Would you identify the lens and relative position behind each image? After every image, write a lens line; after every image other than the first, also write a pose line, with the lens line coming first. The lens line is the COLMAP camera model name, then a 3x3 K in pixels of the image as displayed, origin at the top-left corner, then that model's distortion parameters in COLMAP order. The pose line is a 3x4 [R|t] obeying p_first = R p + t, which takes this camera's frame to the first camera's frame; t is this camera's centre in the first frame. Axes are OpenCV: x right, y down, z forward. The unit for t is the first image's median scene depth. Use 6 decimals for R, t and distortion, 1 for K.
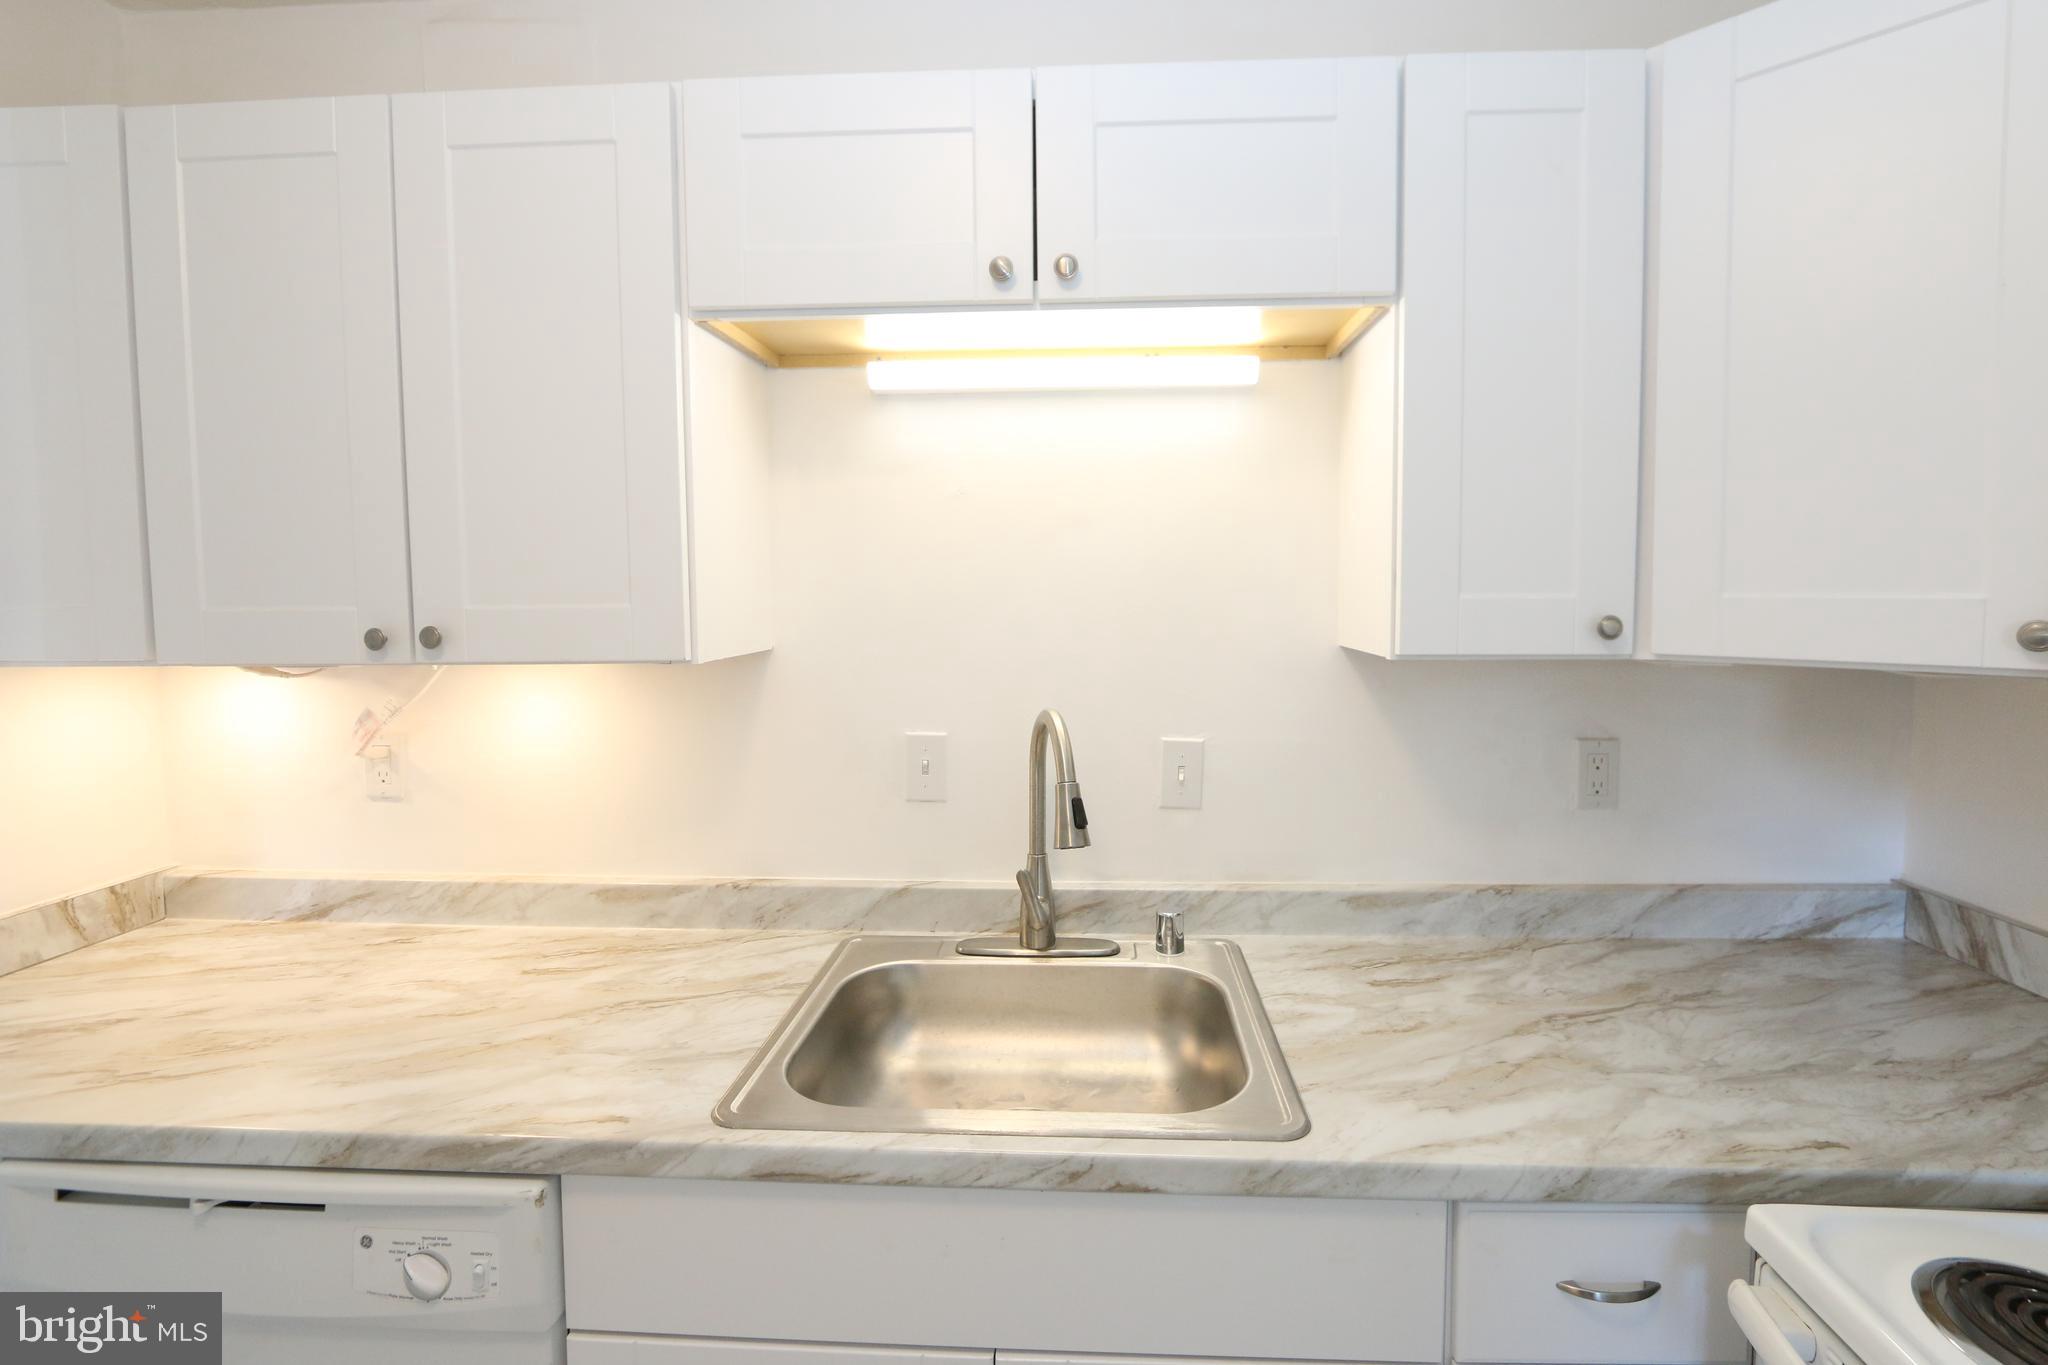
lens RADIAL K [[935.8, 0, 1043.2], [0, 935.8, 645.6], [0, 0, 1]] dist [-0.015428, 0.002944]
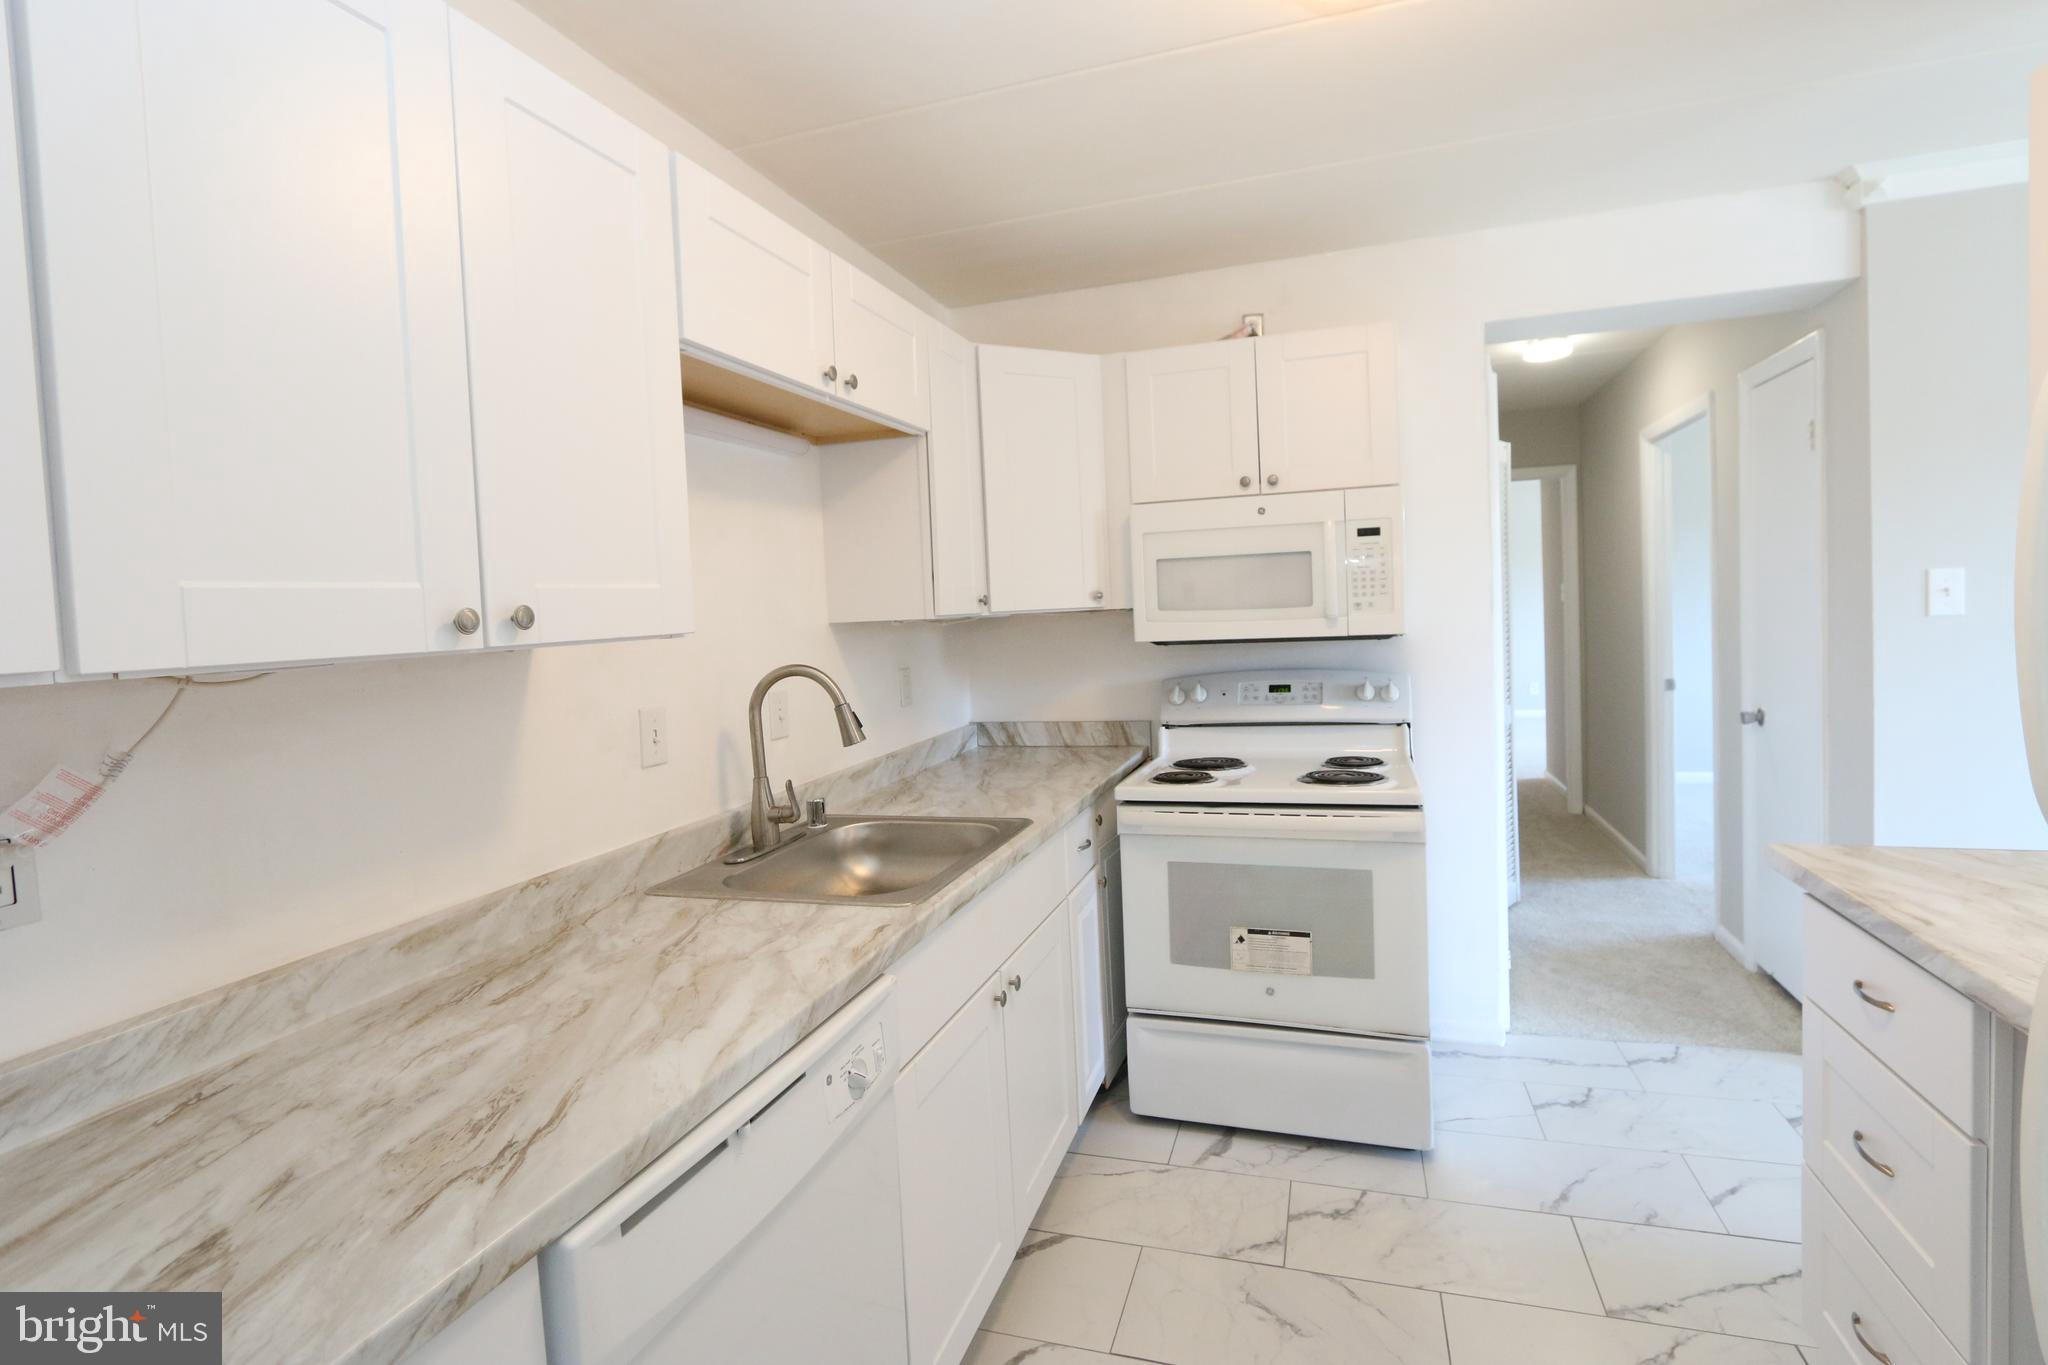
lens RADIAL K [[938.0, 0, 1058.5], [0, 938.0, 646.6], [0, 0, 1]] dist [-0.018994, 0.004258]
pose [[0.248558, -0.046914, 0.967480, -1.364305], [0.093218, 0.995349, 0.024316, 0.044145], [-0.964121, 0.084143, 0.251775, 0.246880]]
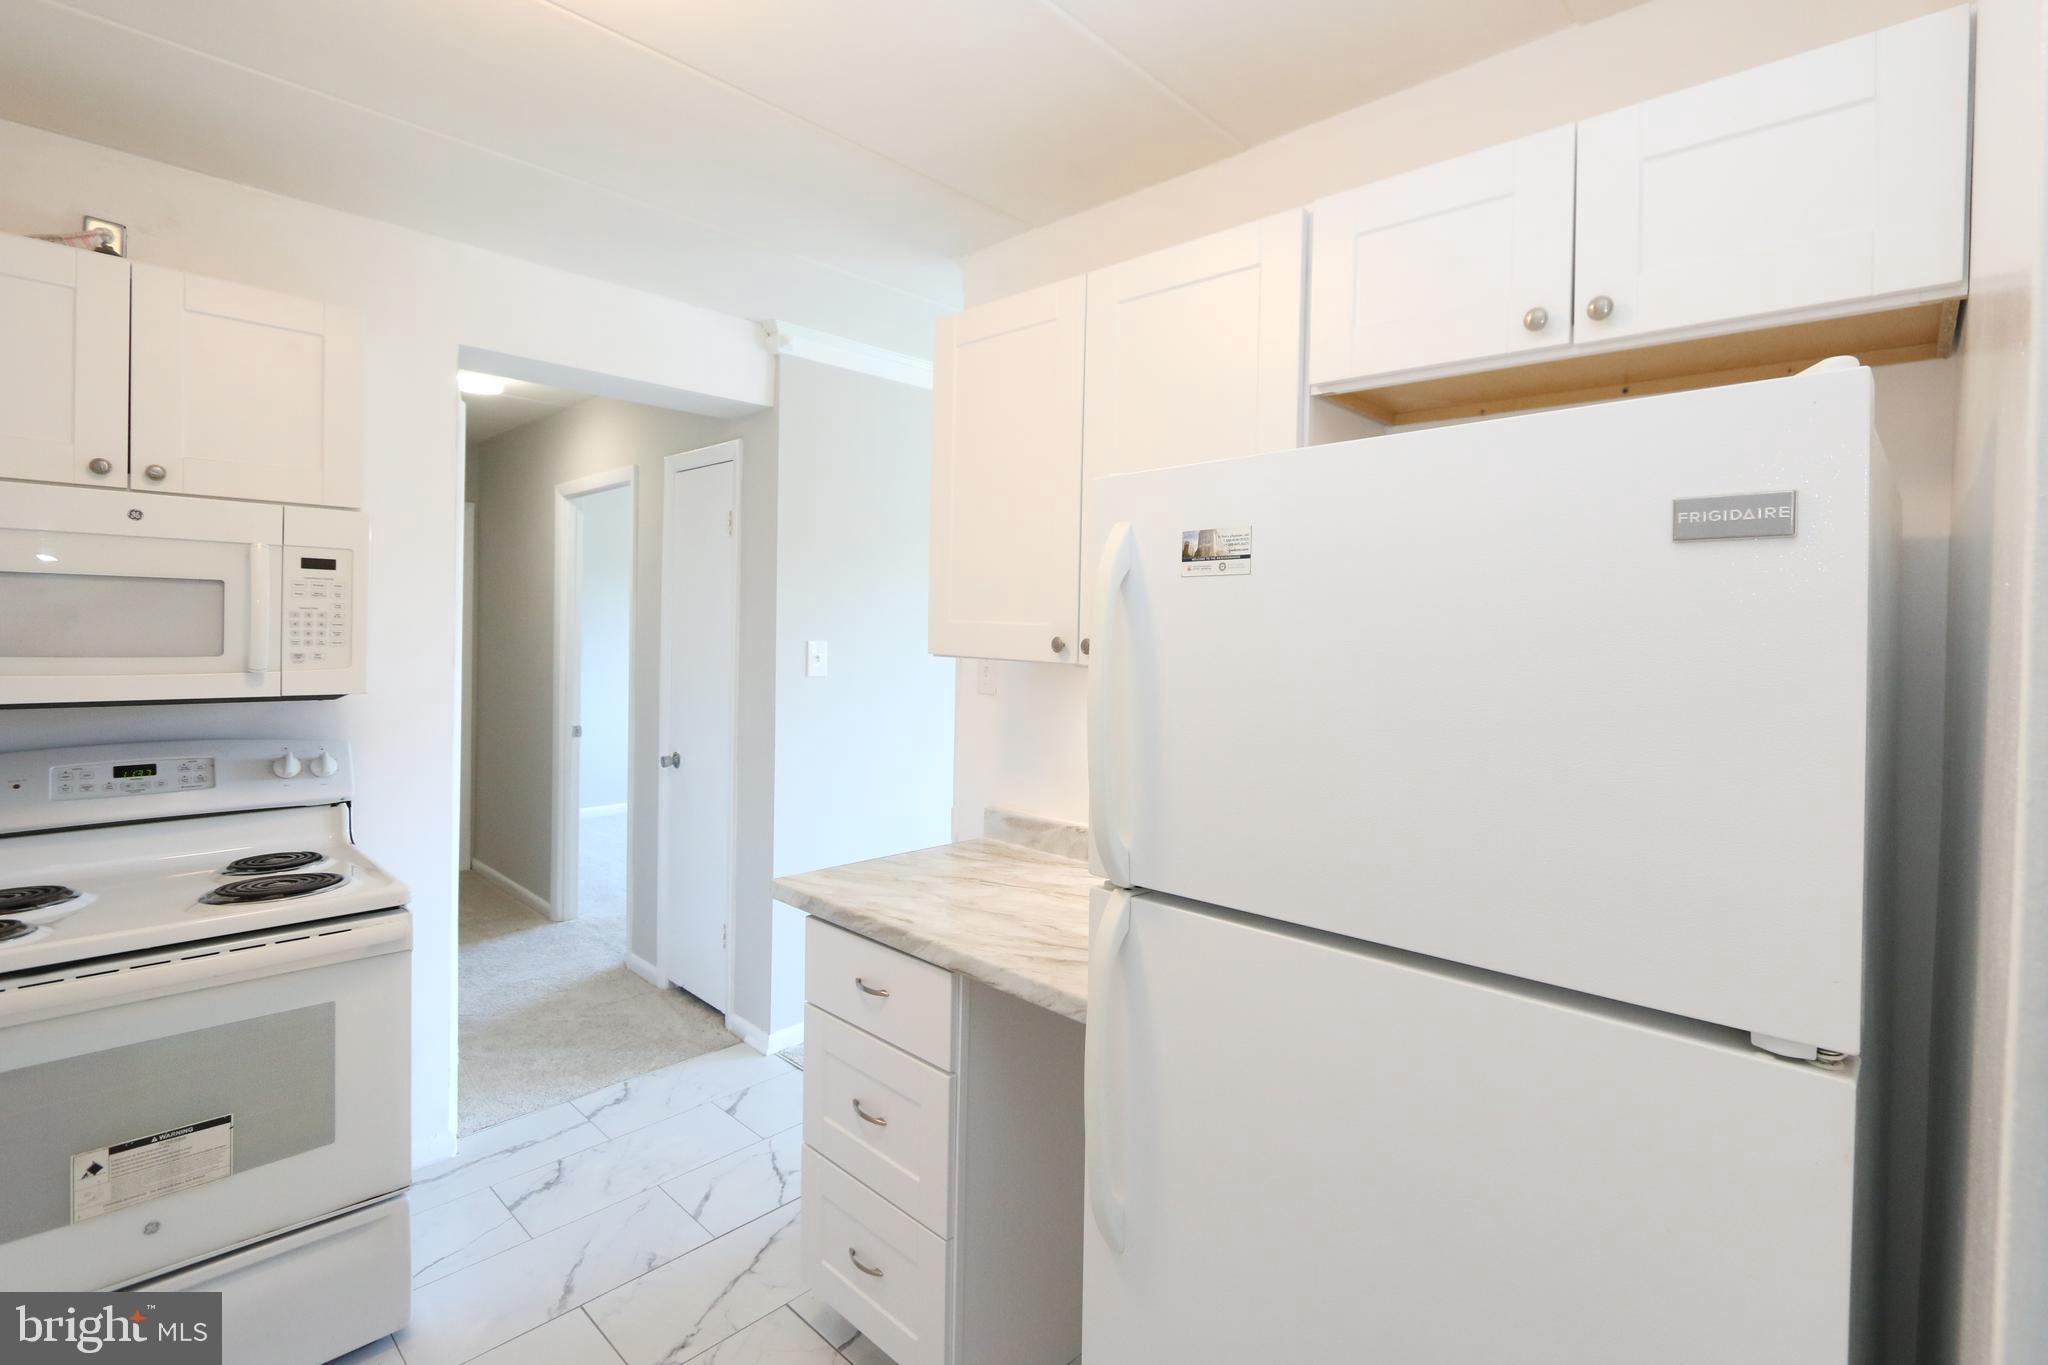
lens RADIAL K [[936.2, 0, 1058.0], [0, 936.2, 641.6], [0, 0, 1]] dist [-0.014662, 0.002040]
pose [[-0.767962, -0.019254, 0.640206, -1.206742], [0.016950, 0.998587, 0.050365, -0.015802], [-0.640271, 0.049530, -0.766550, 0.493925]]
